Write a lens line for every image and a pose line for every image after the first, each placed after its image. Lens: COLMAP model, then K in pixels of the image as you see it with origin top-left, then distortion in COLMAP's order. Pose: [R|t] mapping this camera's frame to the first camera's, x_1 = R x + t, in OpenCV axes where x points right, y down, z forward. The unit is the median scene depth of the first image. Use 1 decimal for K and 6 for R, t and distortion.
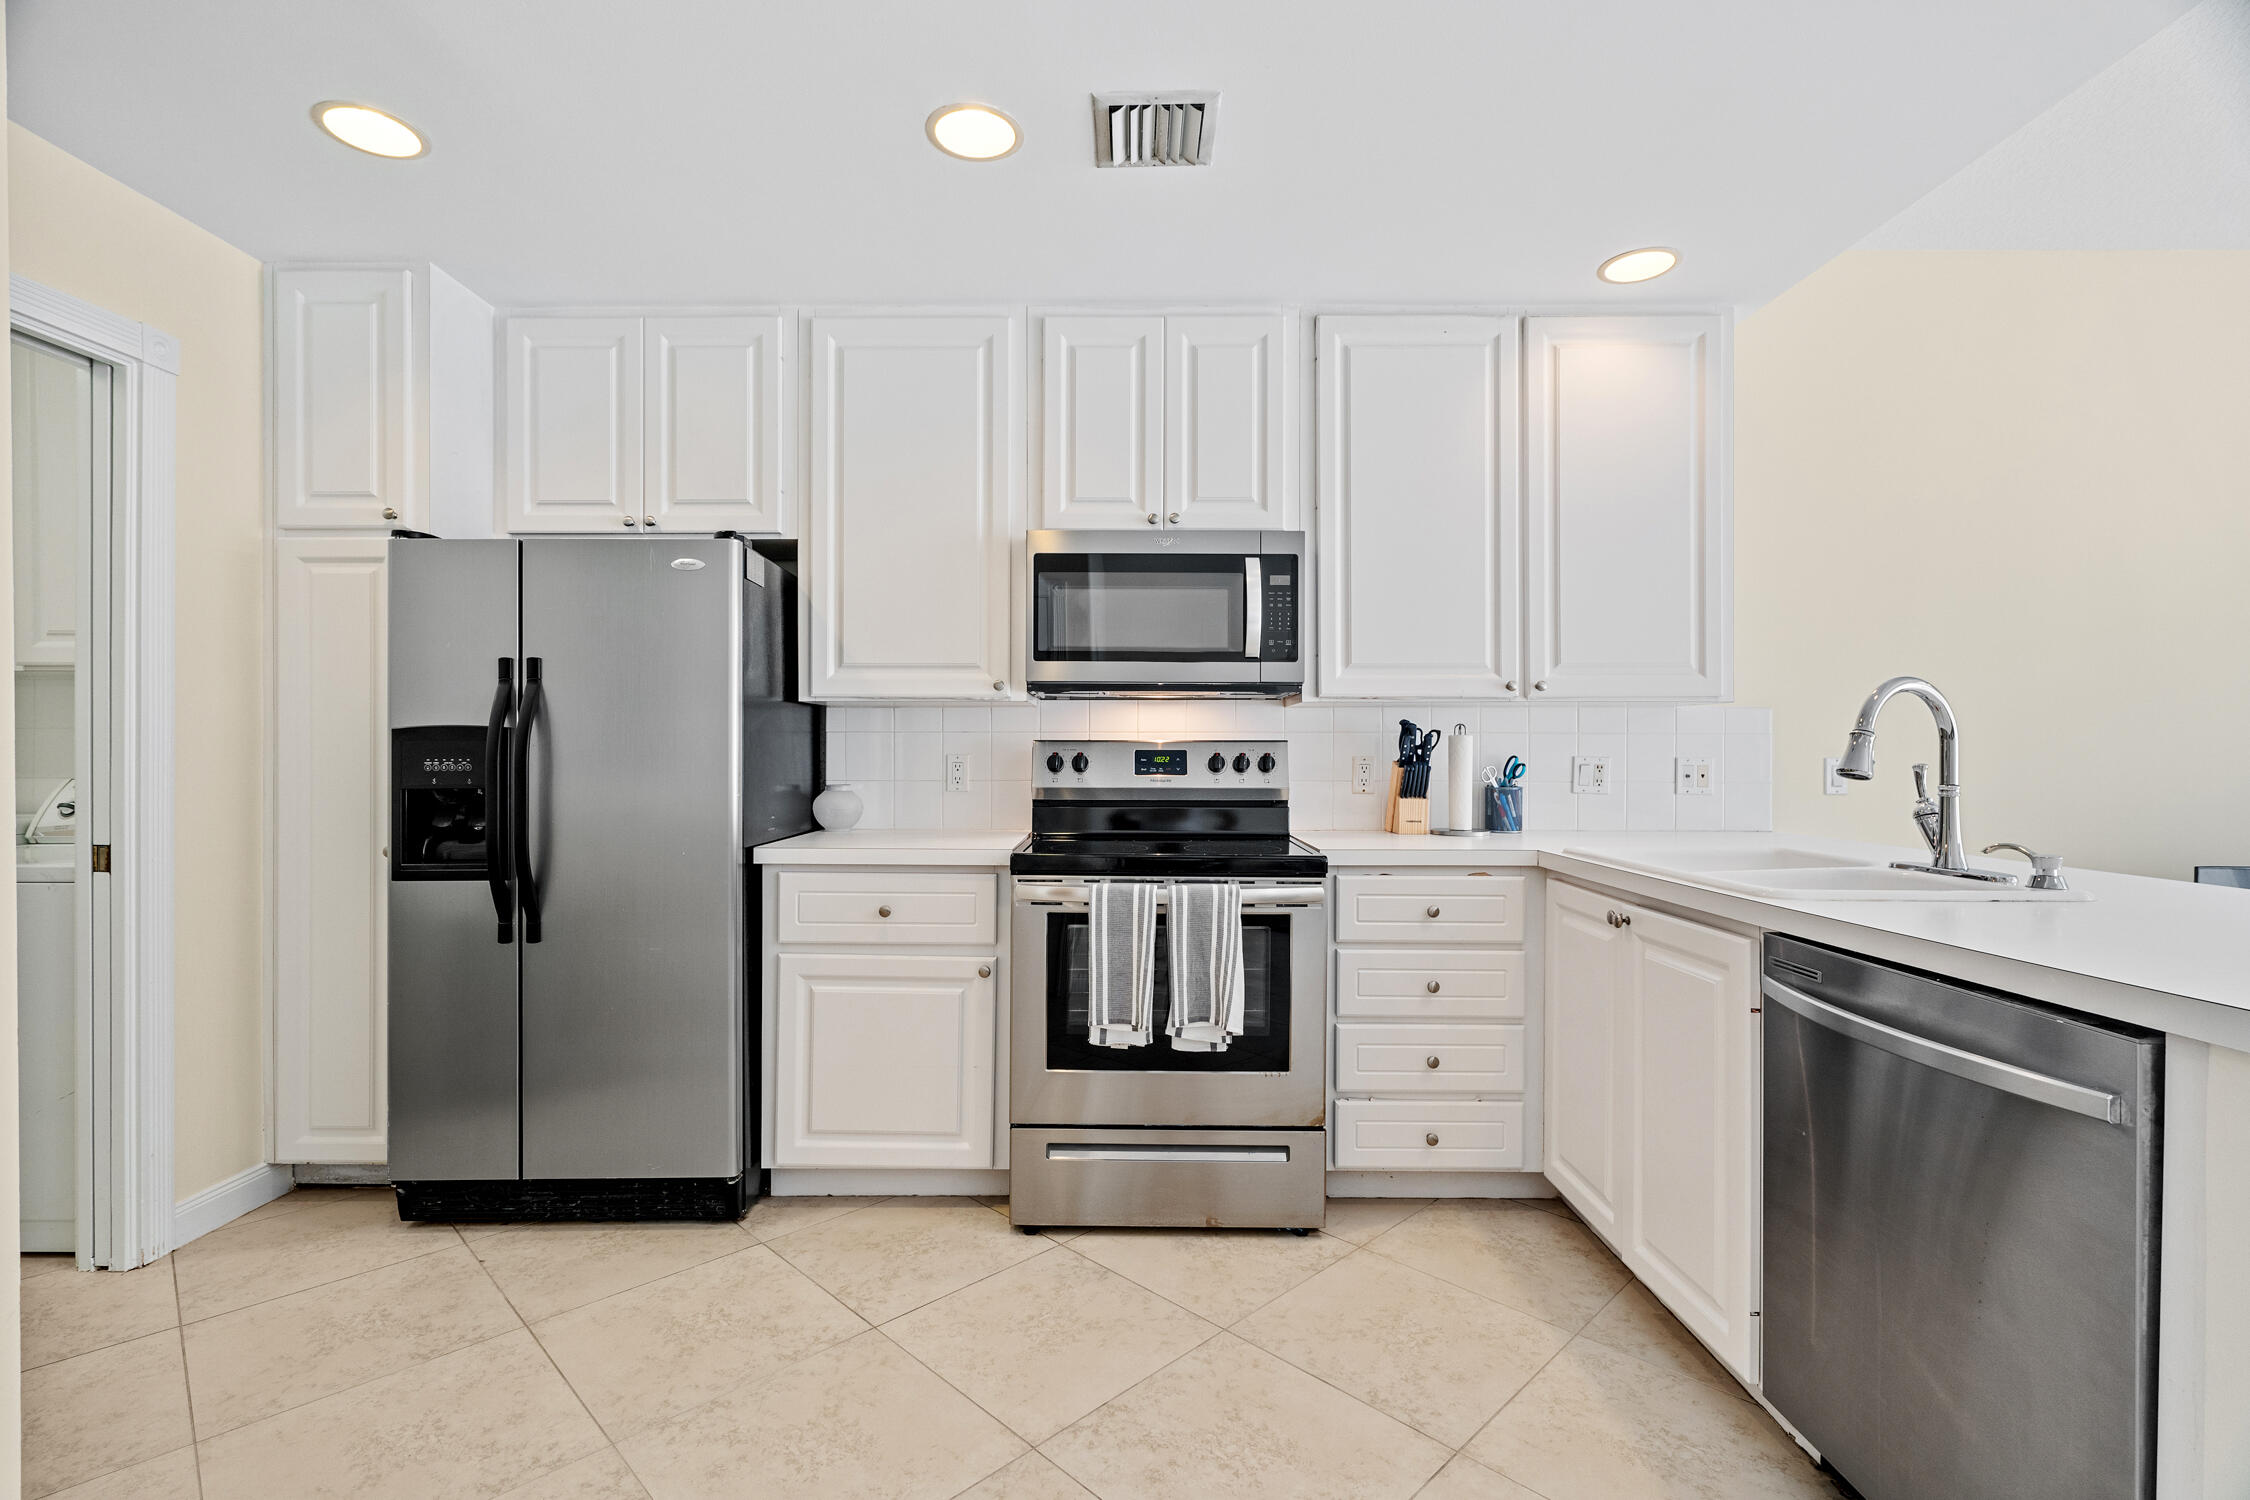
lens RADIAL K [[1020.8, 0, 1117.3], [0, 1020.8, 754.3], [0, 0, 1]] dist [-0.010165, 0.005368]
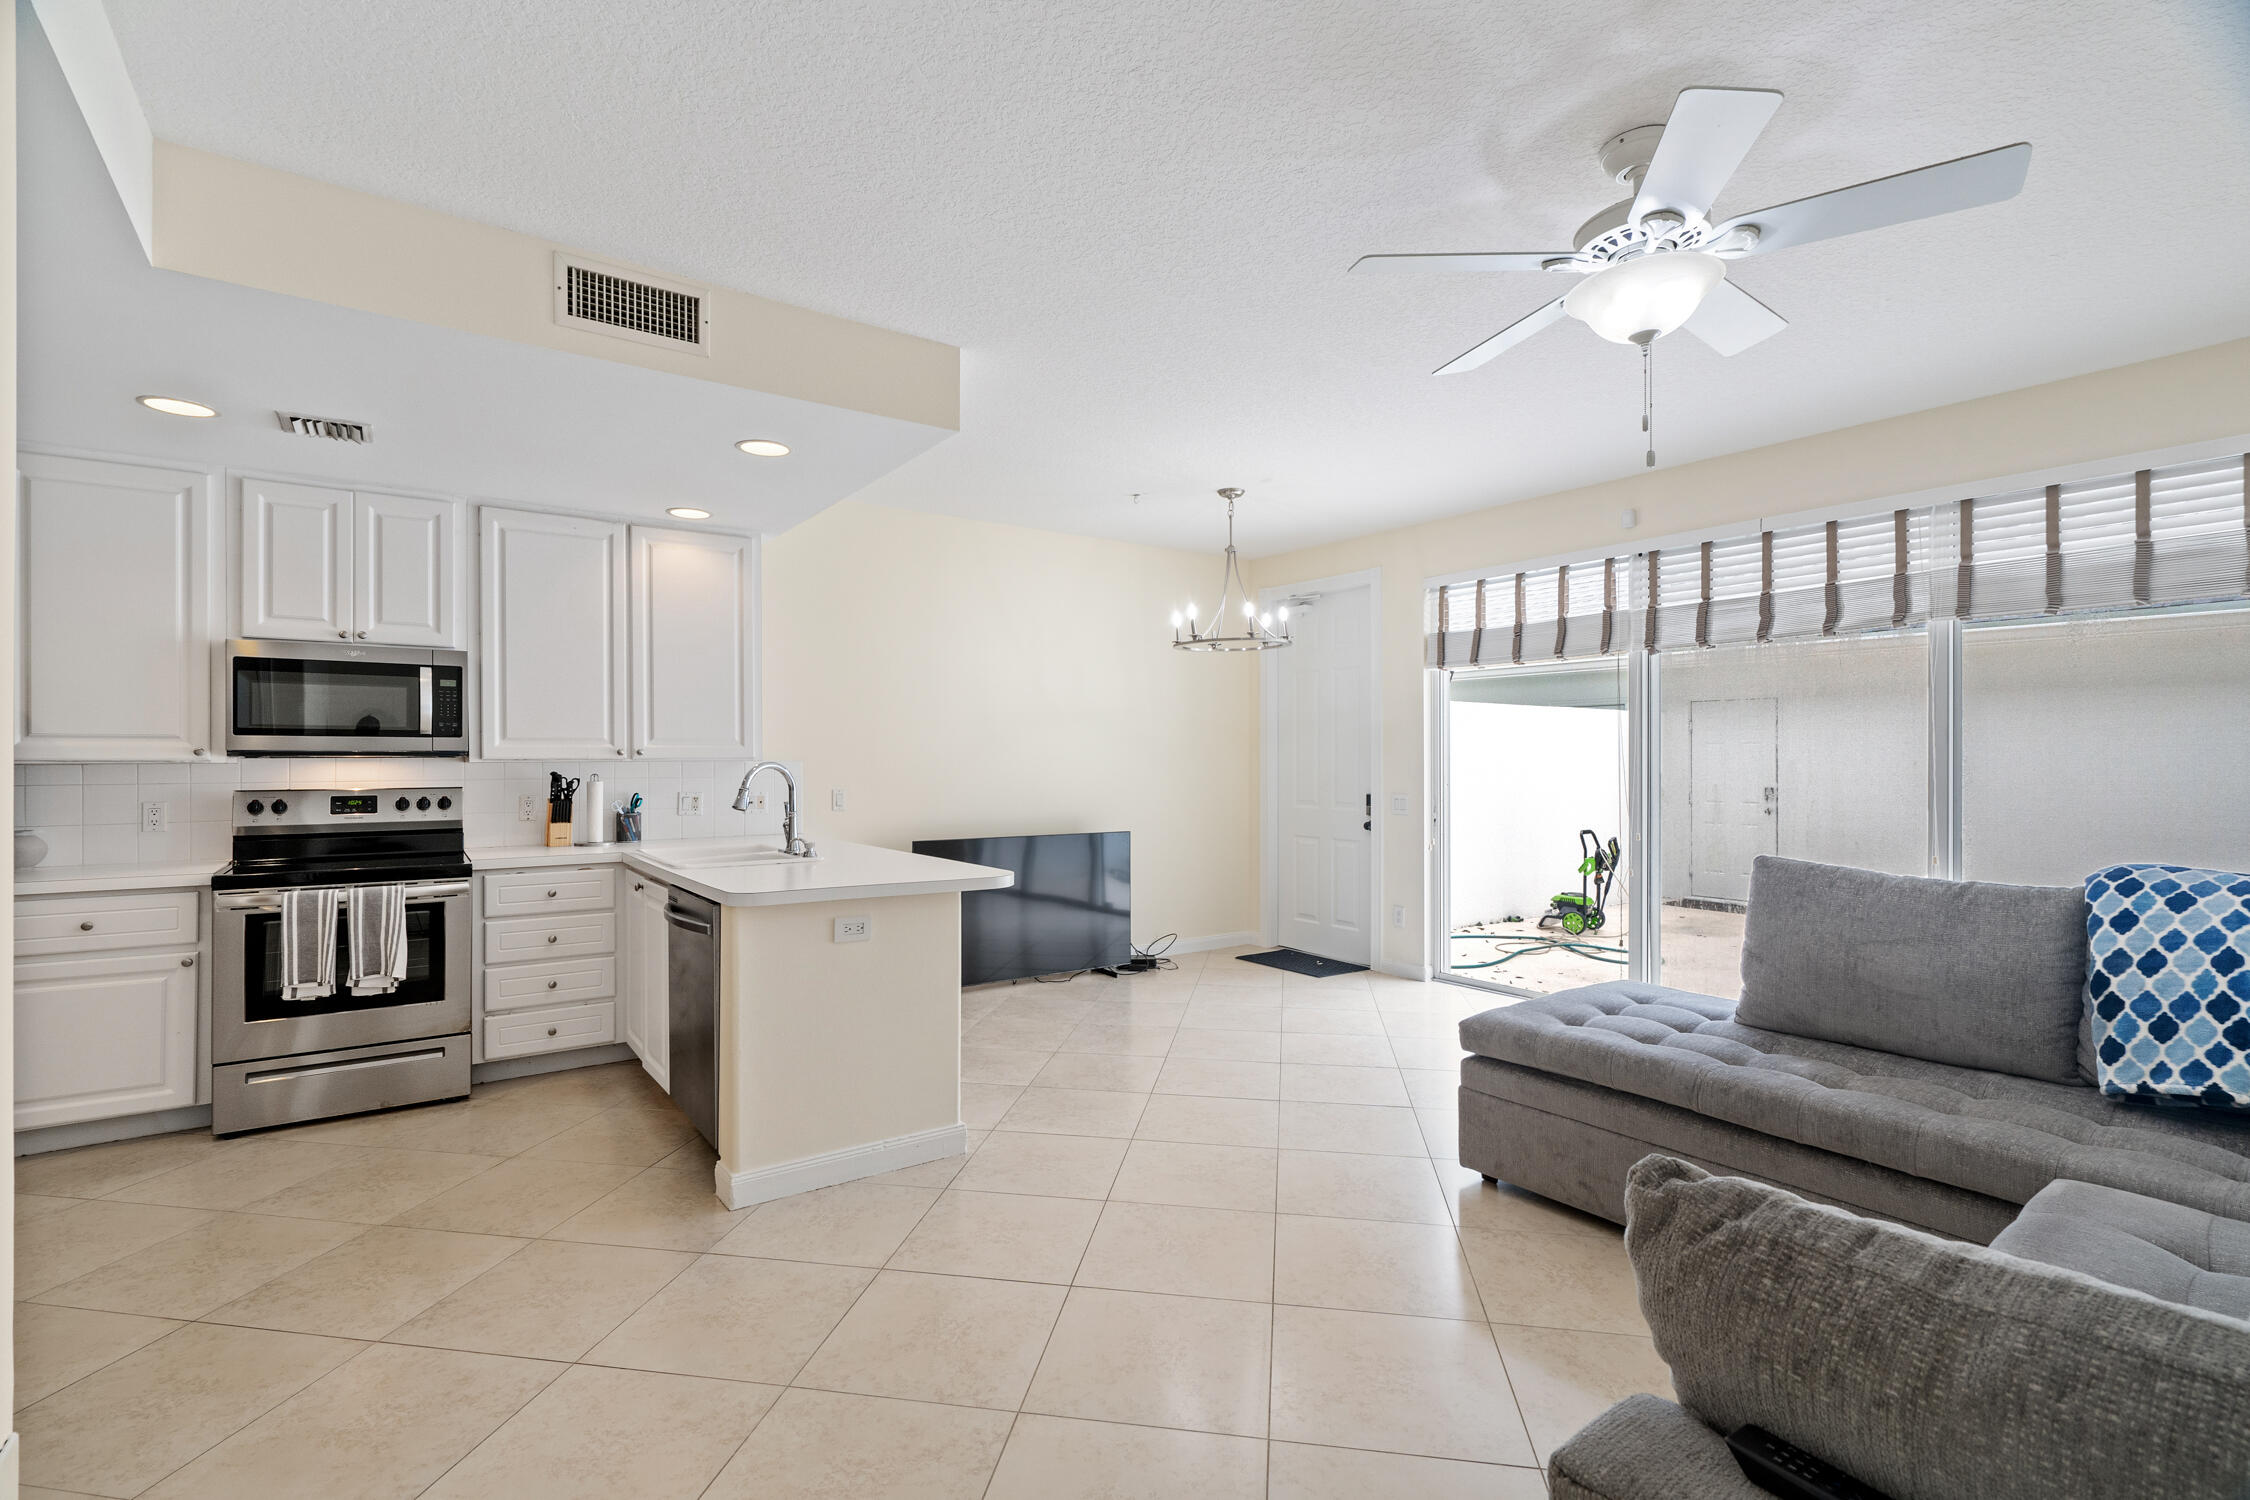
lens RADIAL K [[1023.3, 0, 1118.9], [0, 1023.3, 757.4], [0, 0, 1]] dist [-0.001369, -0.000126]
pose [[0.810534, -0.003168, 0.585683, 0.081303], [0.004654, 0.999989, -0.001031, -0.057301], [-0.585673, 0.003562, 0.810540, -0.842648]]
